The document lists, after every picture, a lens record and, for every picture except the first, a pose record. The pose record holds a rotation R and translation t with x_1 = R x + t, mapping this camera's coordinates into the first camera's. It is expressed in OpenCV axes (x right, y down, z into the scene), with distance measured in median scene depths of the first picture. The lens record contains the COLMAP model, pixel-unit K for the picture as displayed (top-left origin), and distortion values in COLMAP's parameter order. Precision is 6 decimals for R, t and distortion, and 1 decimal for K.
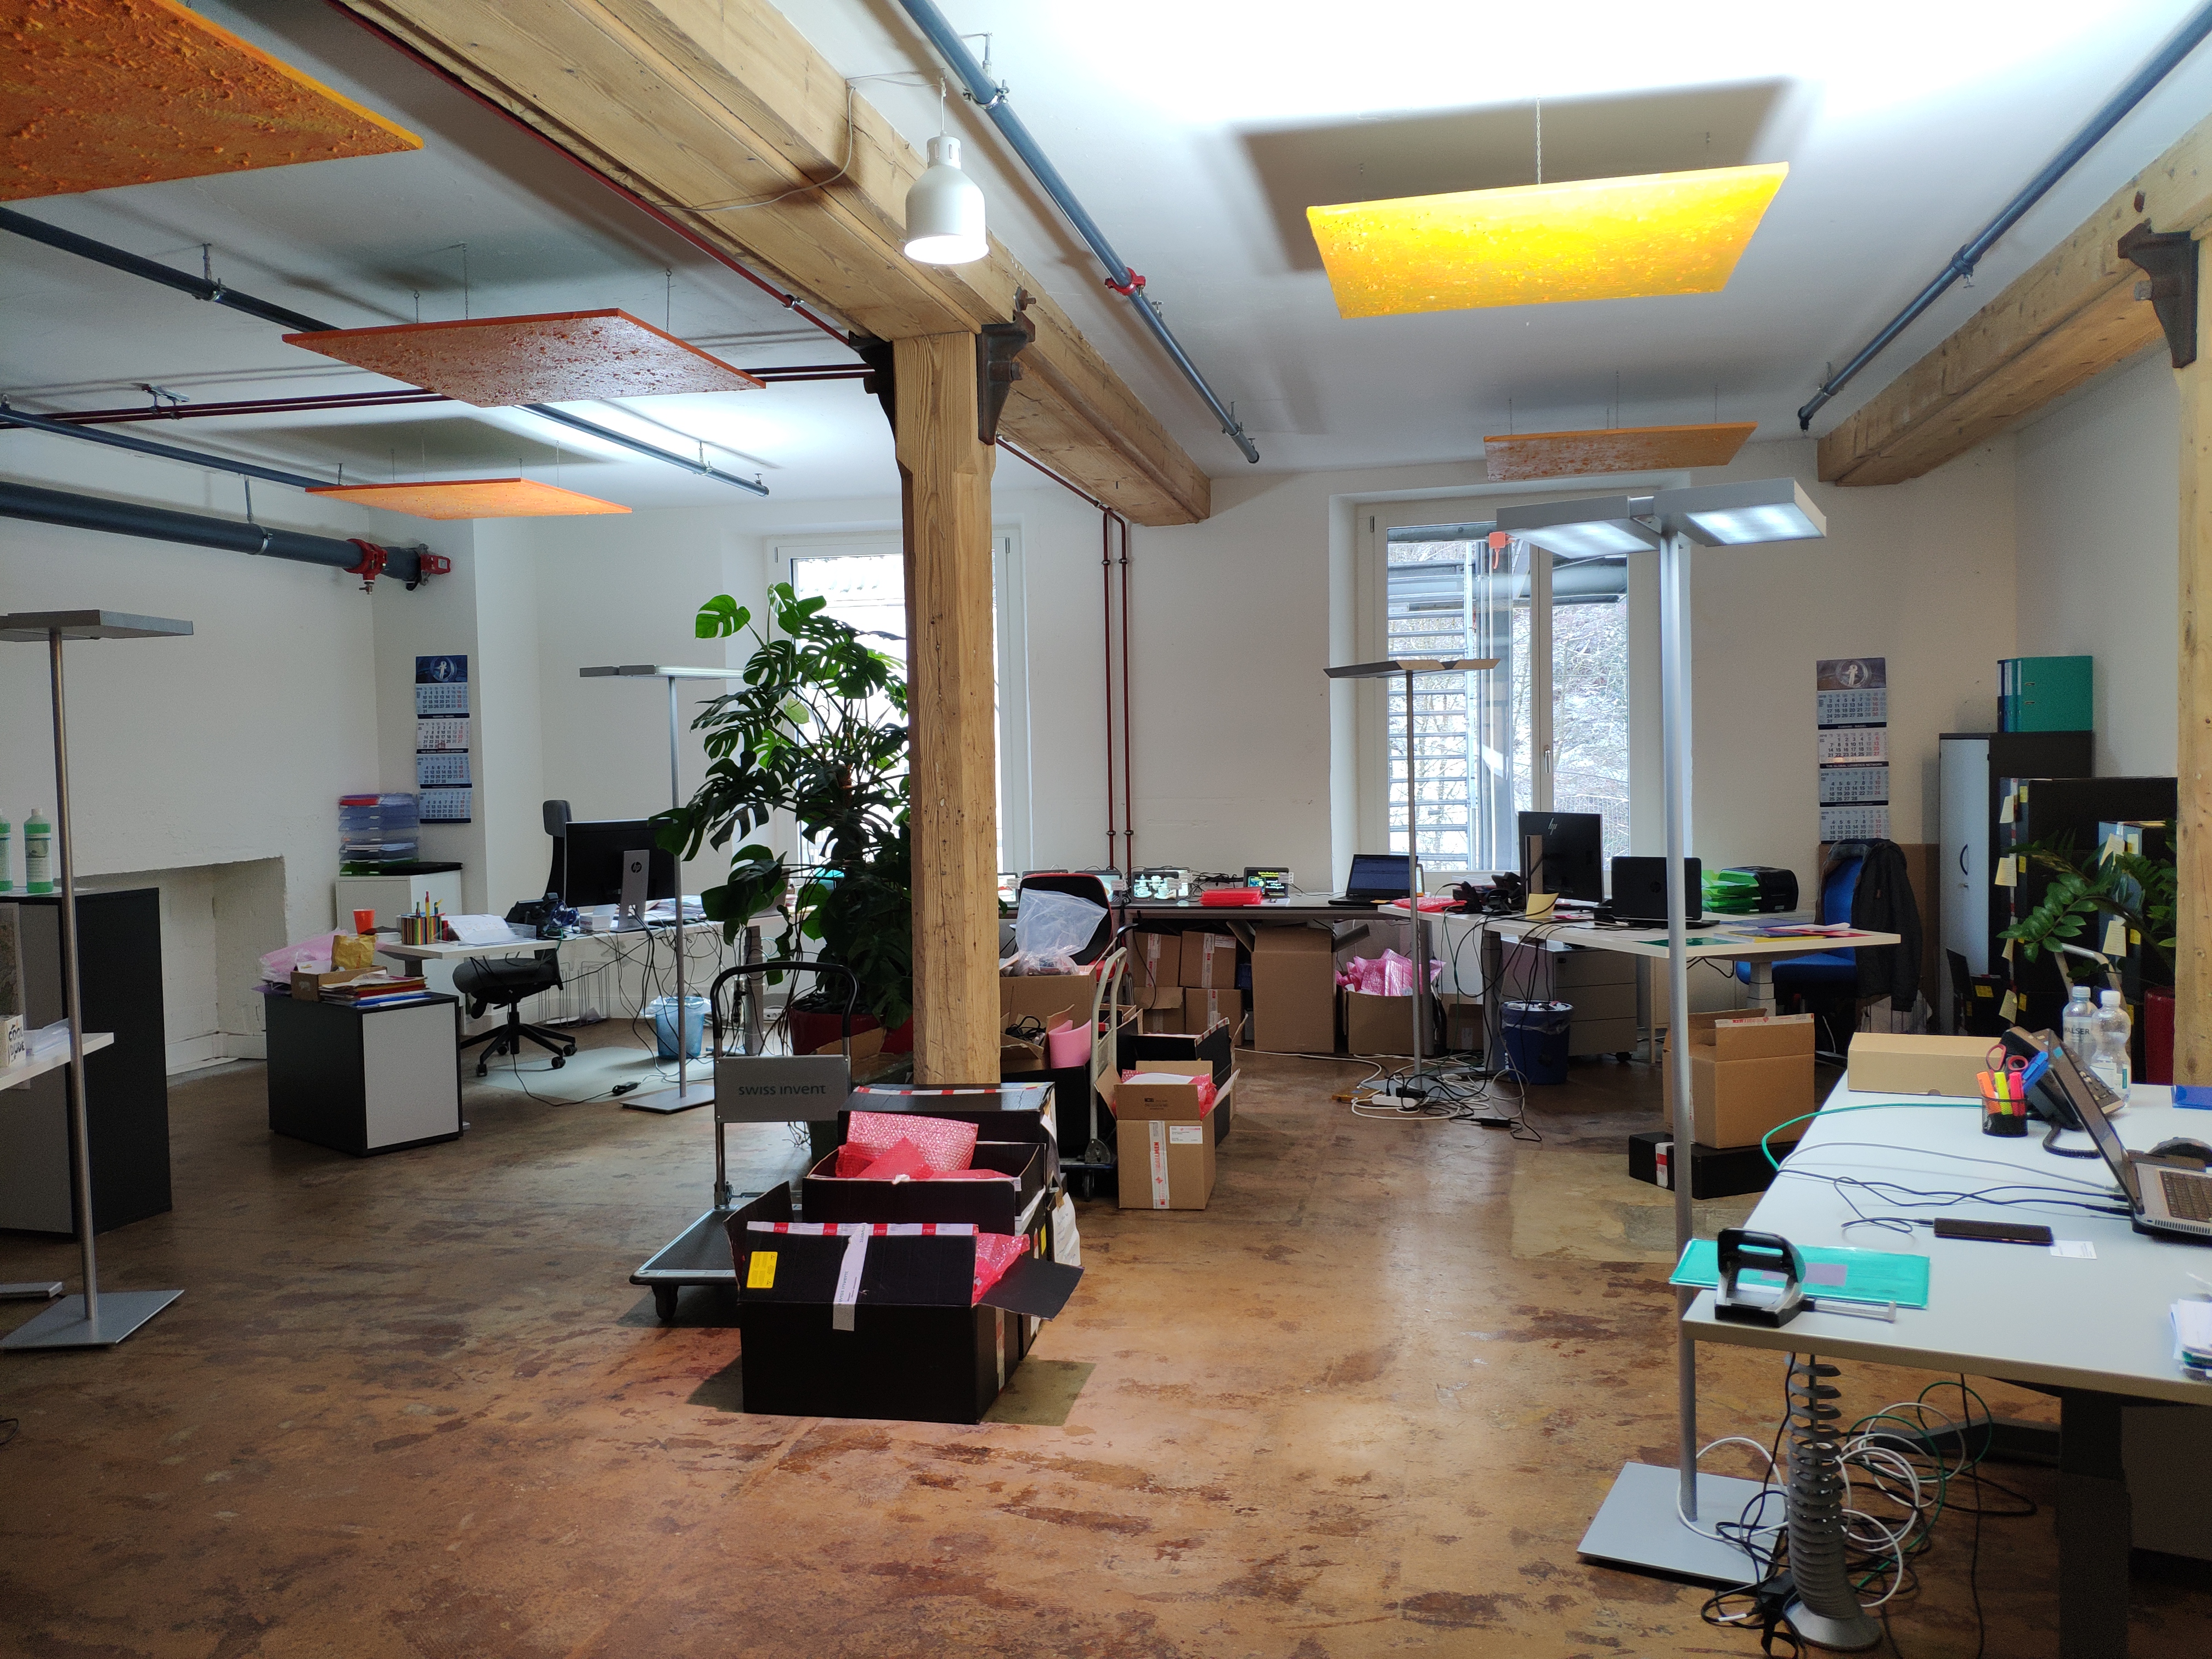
lens RADIAL K [[1663.6, 0, 1106.0], [0, 1663.6, 829.5], [0, 0, 1]] dist [0.110885, -0.295290]
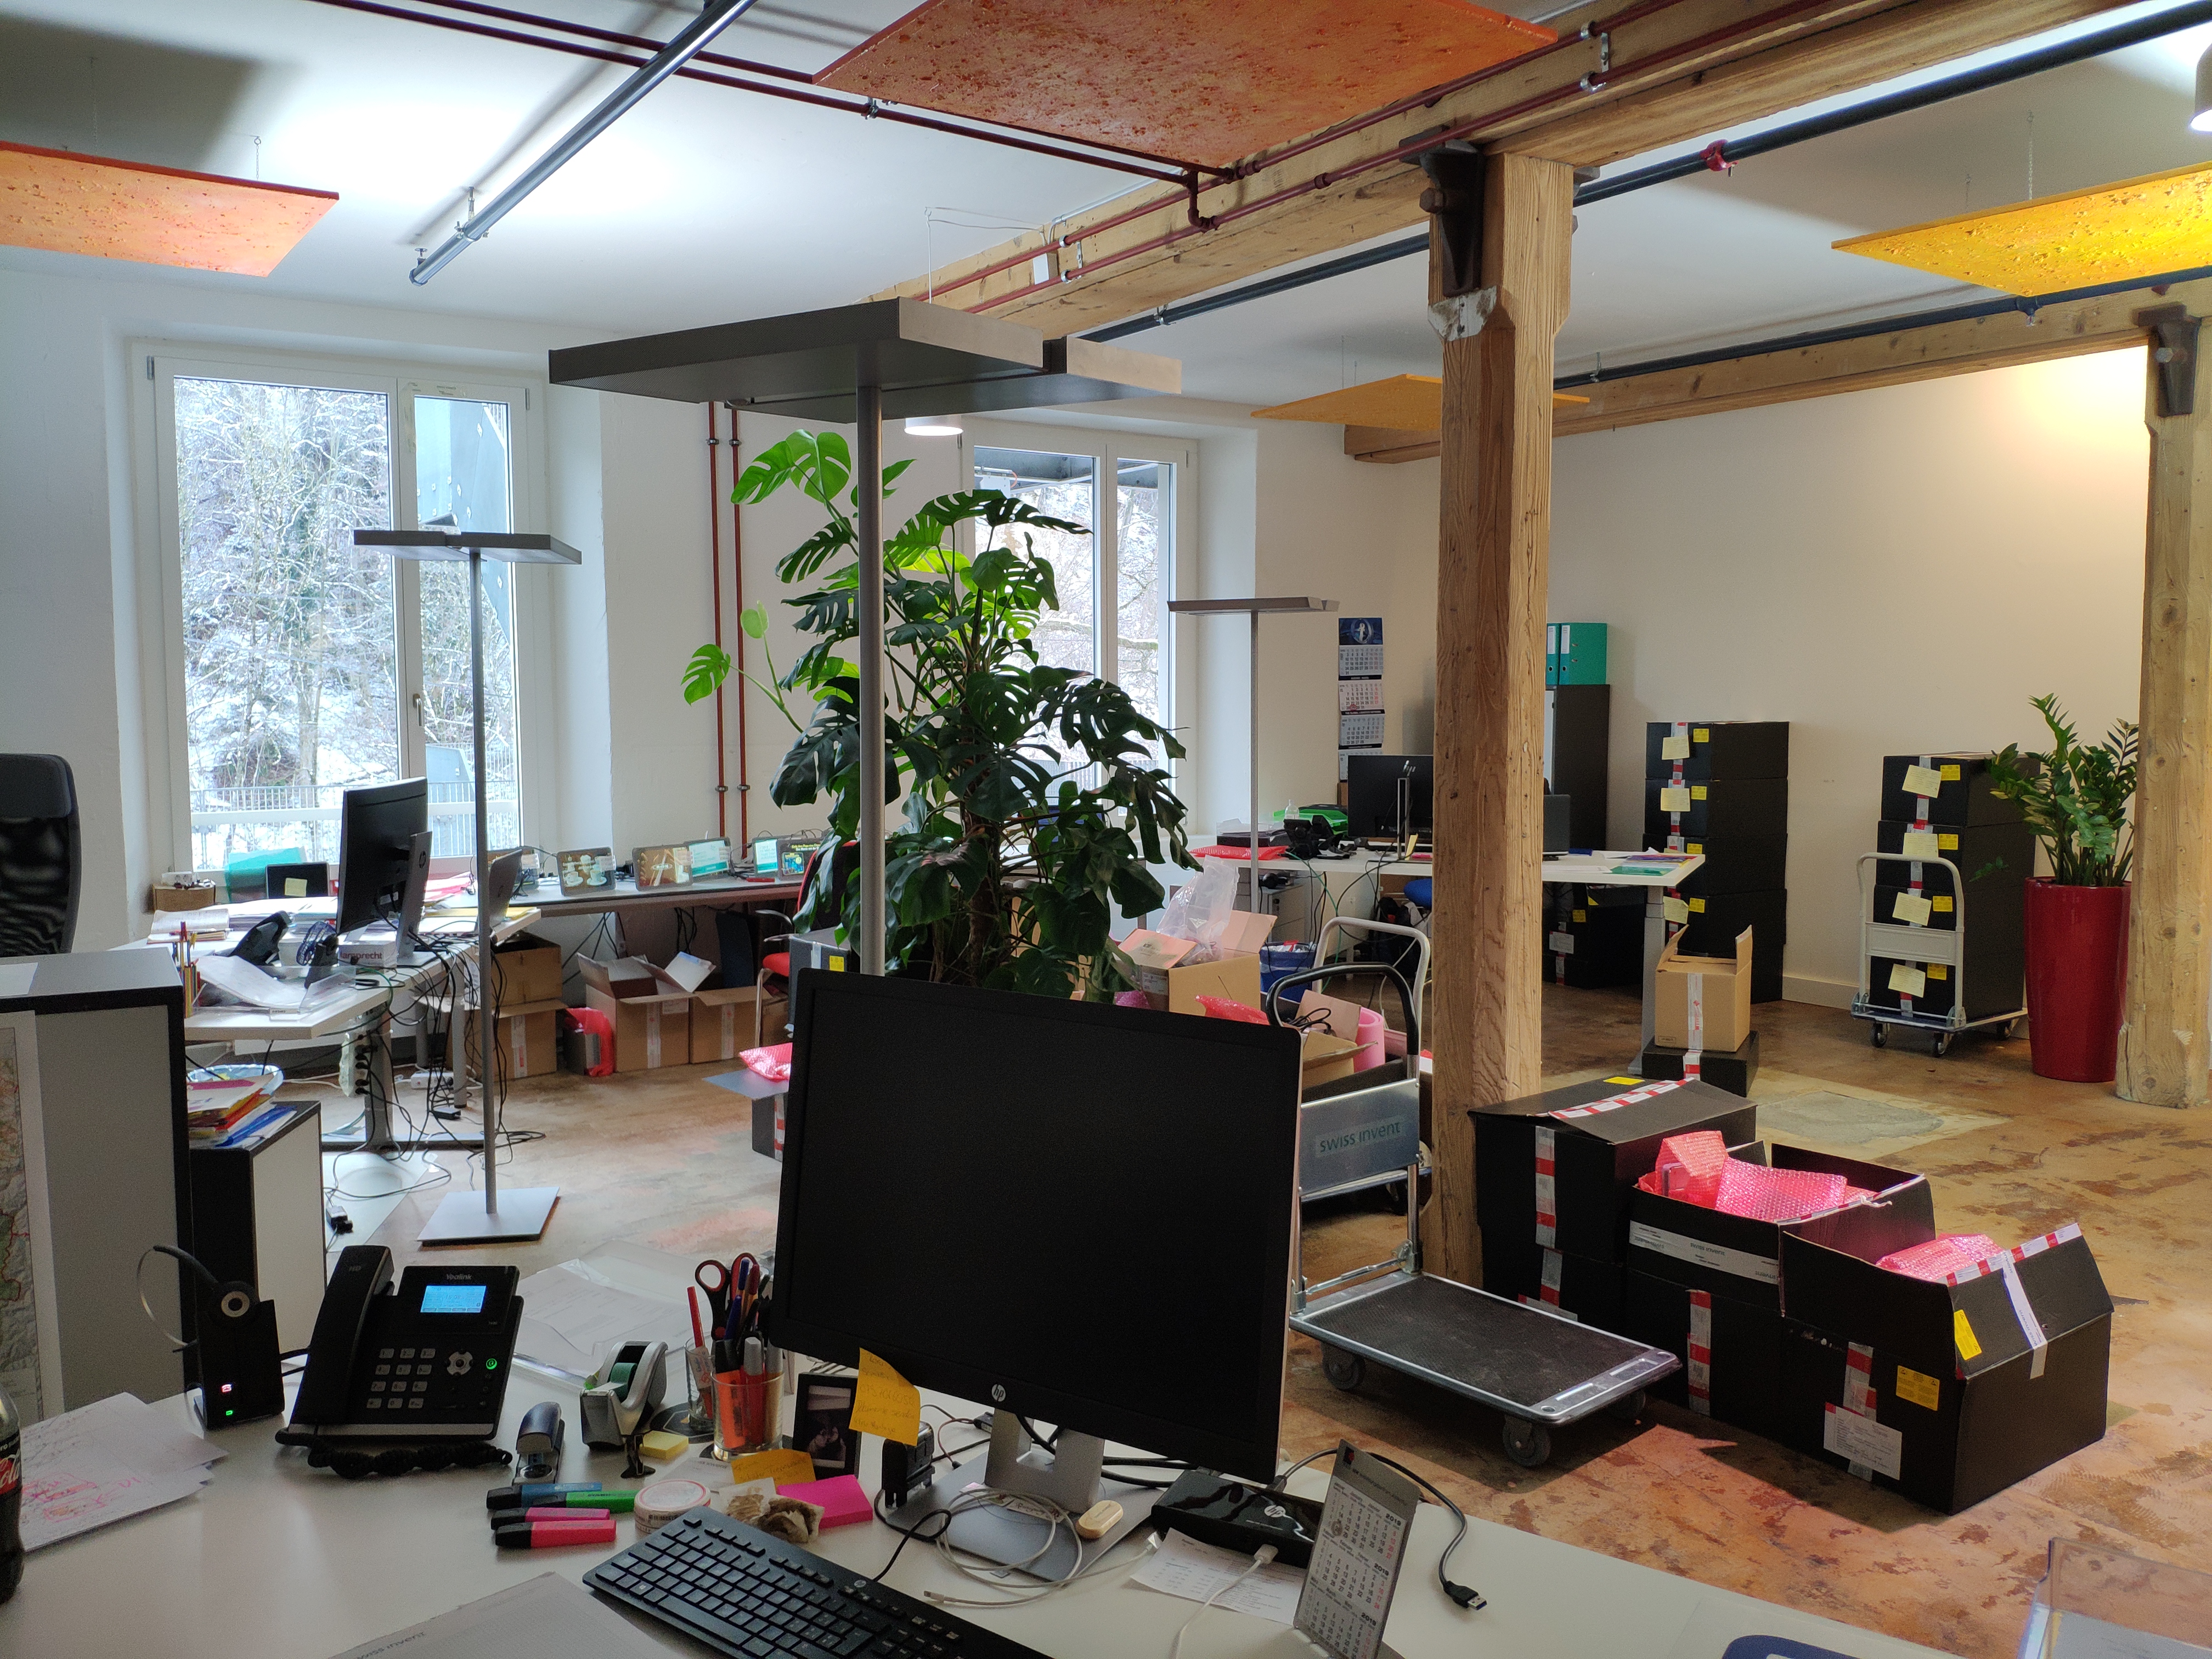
lens RADIAL K [[1708.5, 0, 1106.0], [0, 1708.5, 829.5], [0, 0, 1]] dist [0.006071, -0.003577]
pose [[0.694340, -0.041822, 0.718431, -0.614384], [0.023237, 0.999092, 0.035702, -0.007307], [-0.719272, -0.008096, 0.694682, 0.425694]]
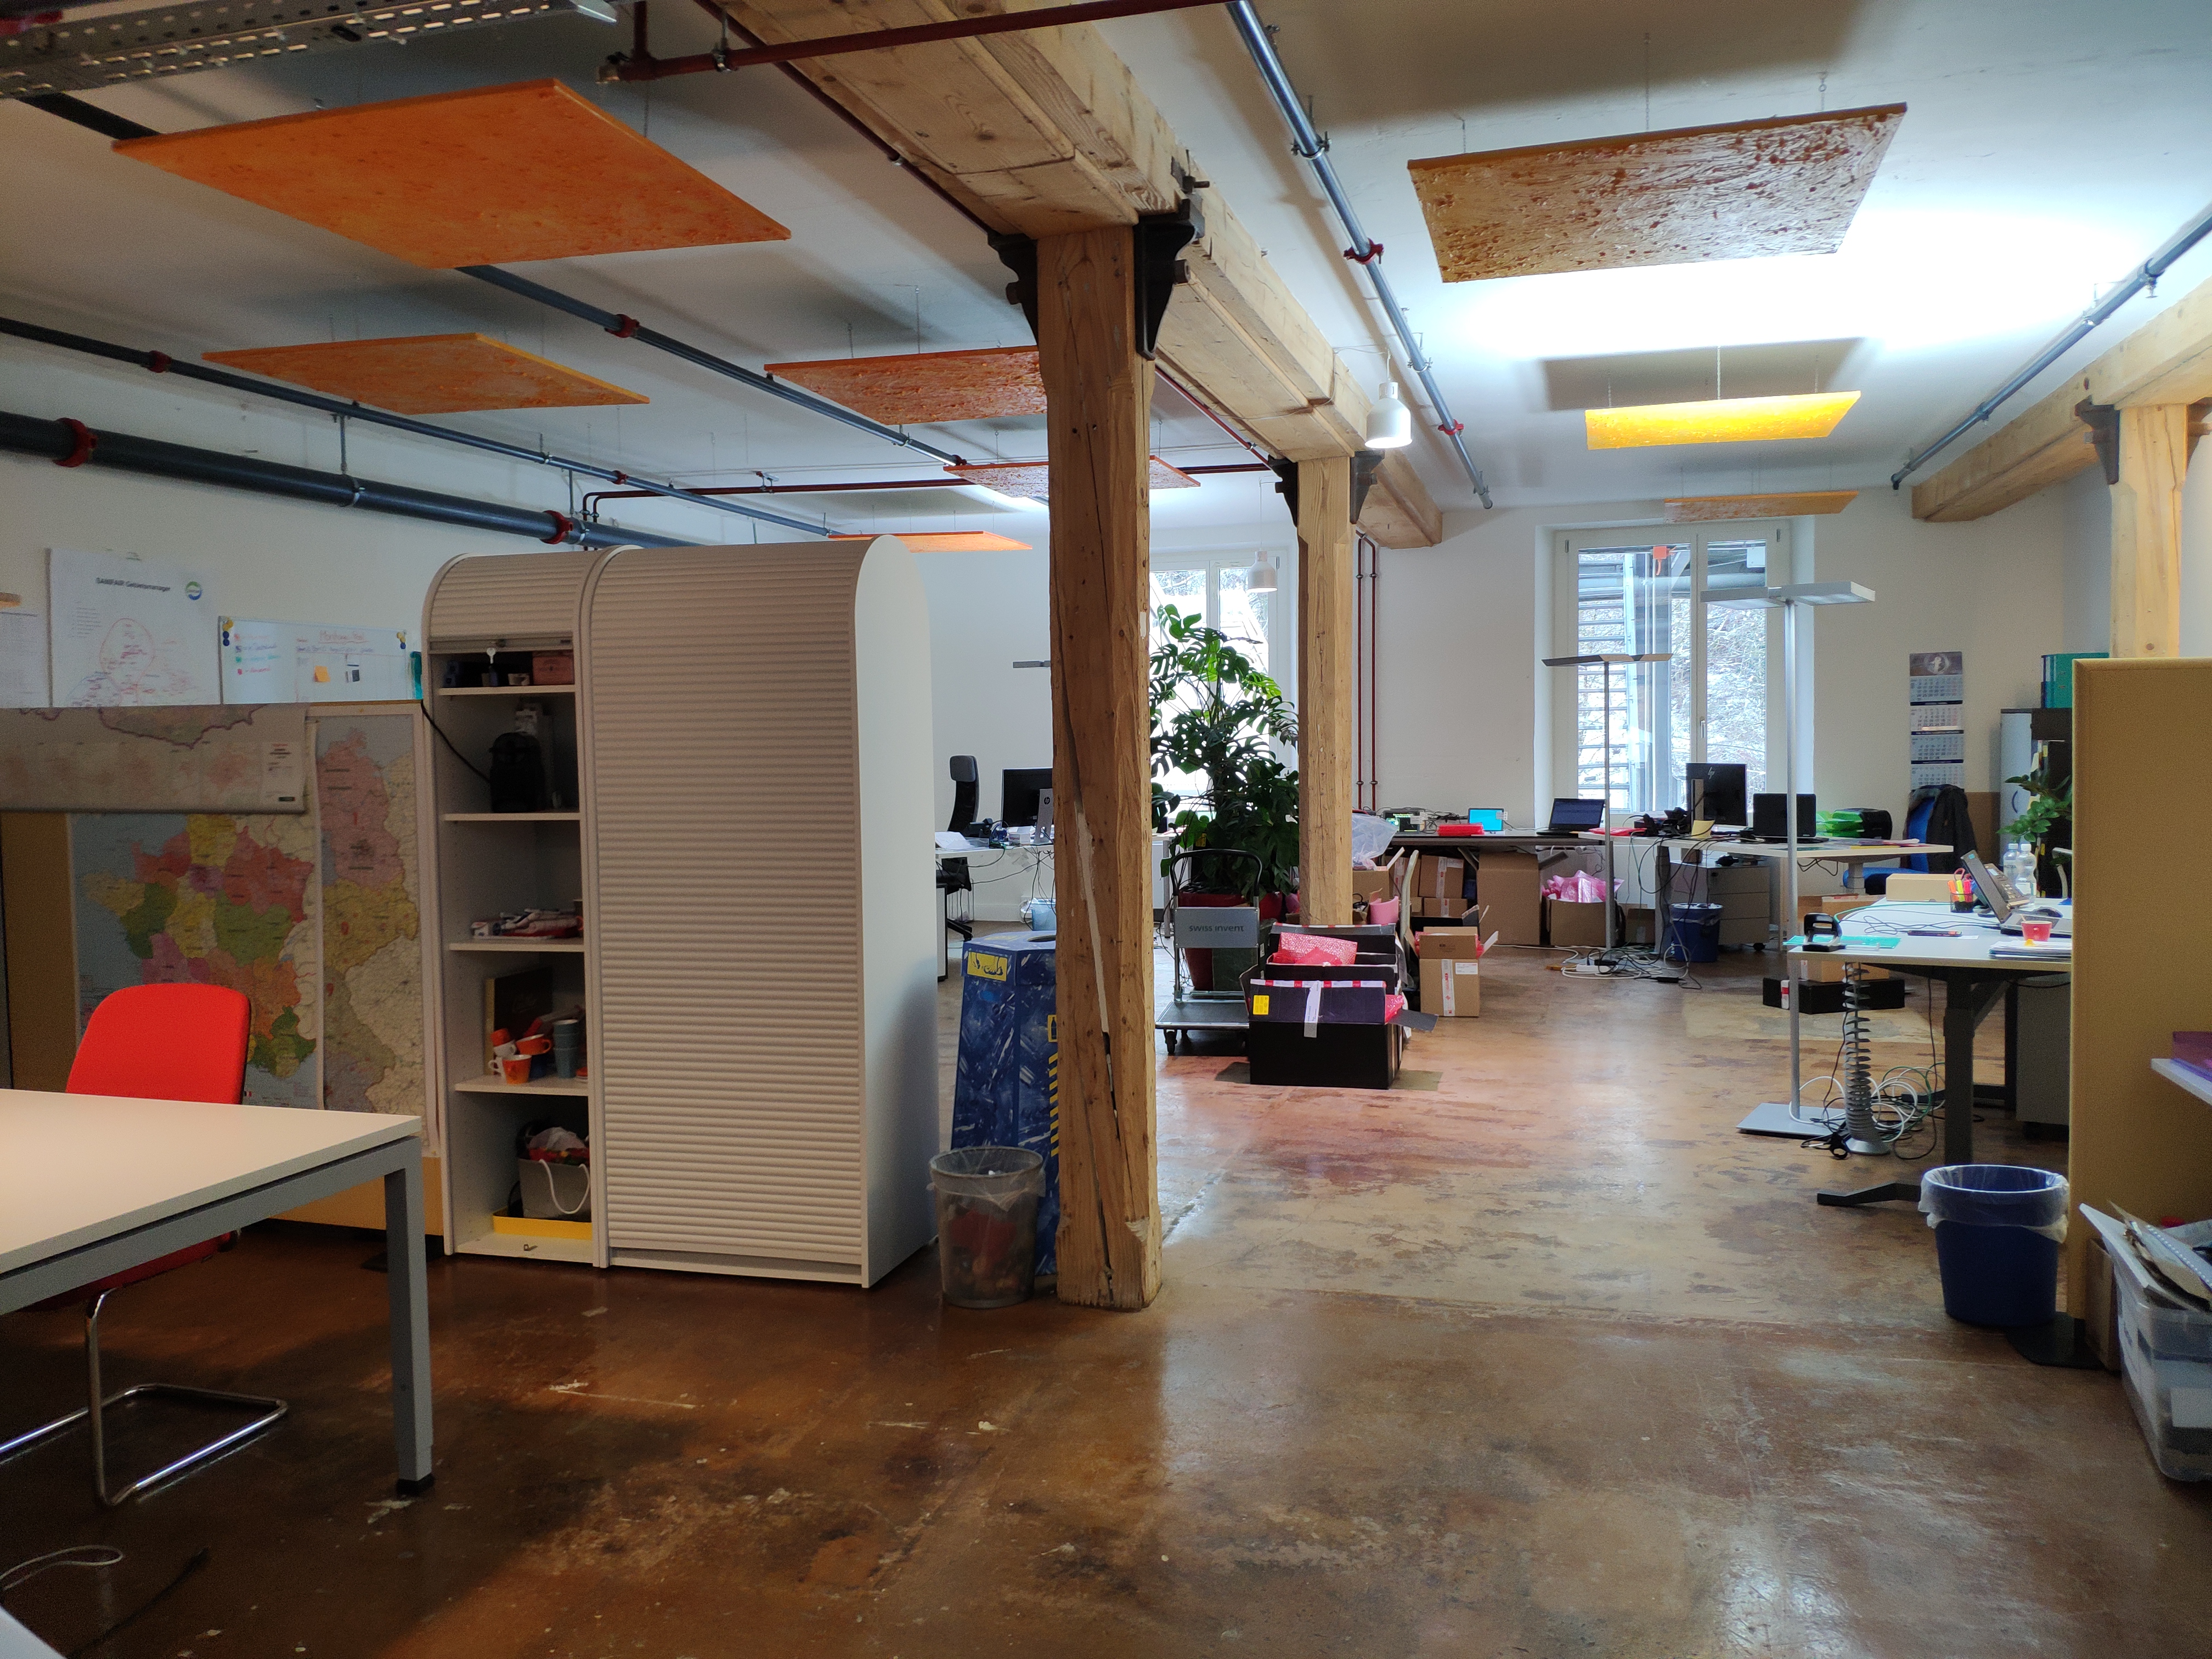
lens RADIAL K [[1675.9, 0, 1106.0], [0, 1675.9, 829.5], [0, 0, 1]] dist [0.108382, -0.324480]
pose [[0.997445, 0.007622, -0.071033, -0.145102], [-0.006644, 0.999880, 0.013991, 0.030104], [0.071131, -0.013483, 0.997376, -0.472456]]
